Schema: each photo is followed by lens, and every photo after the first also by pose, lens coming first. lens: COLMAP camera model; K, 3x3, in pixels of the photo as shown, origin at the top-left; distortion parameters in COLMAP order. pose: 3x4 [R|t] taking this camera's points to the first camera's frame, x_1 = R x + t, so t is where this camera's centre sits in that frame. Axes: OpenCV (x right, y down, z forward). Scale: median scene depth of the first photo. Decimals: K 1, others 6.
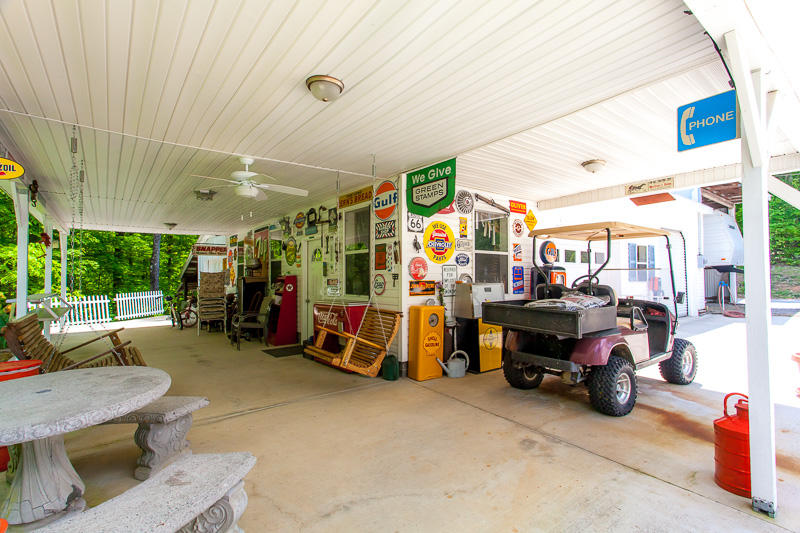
lens RADIAL K [[376.5, 0, 400.0], [0, 376.5, 266.5], [0, 0, 1]] dist [0.002481, 0.000161]
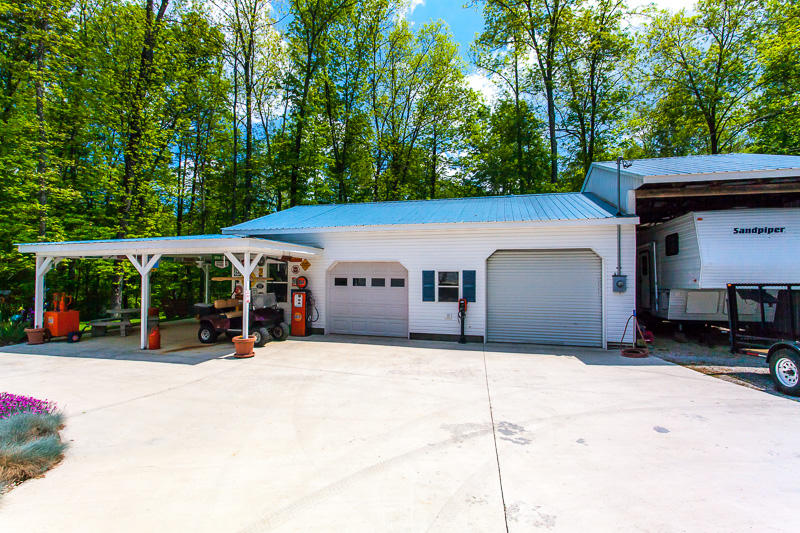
lens RADIAL K [[376.5, 0, 400.0], [0, 376.5, 266.5], [0, 0, 1]] dist [0.002481, 0.000161]
pose [[0.611025, -0.007729, -0.791573, 2.512137], [0.015716, 0.999874, 0.002369, -0.129906], [0.791455, -0.013888, 0.611069, 0.272170]]
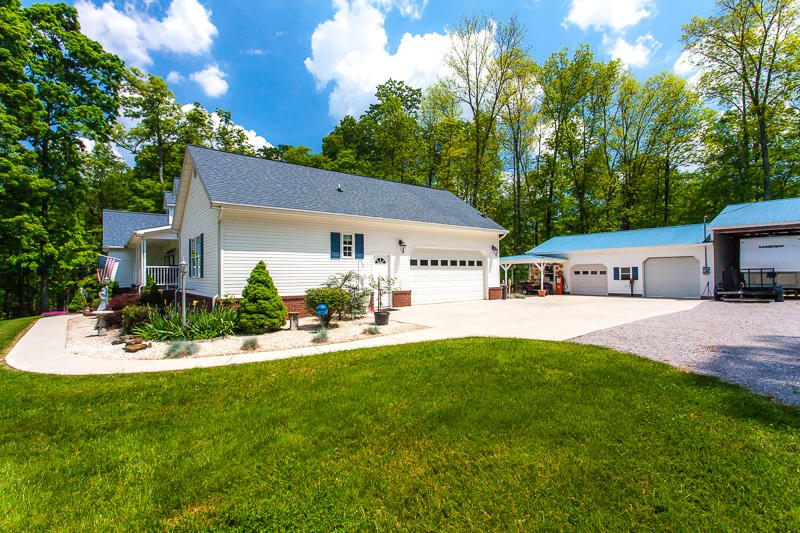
lens RADIAL K [[376.5, 0, 400.0], [0, 376.5, 266.5], [0, 0, 1]] dist [0.002481, 0.000161]
pose [[0.030241, -0.016324, -0.999409, 5.765958], [0.038818, 0.999132, -0.015145, -0.145479], [0.998789, -0.038337, 0.030849, -1.298640]]
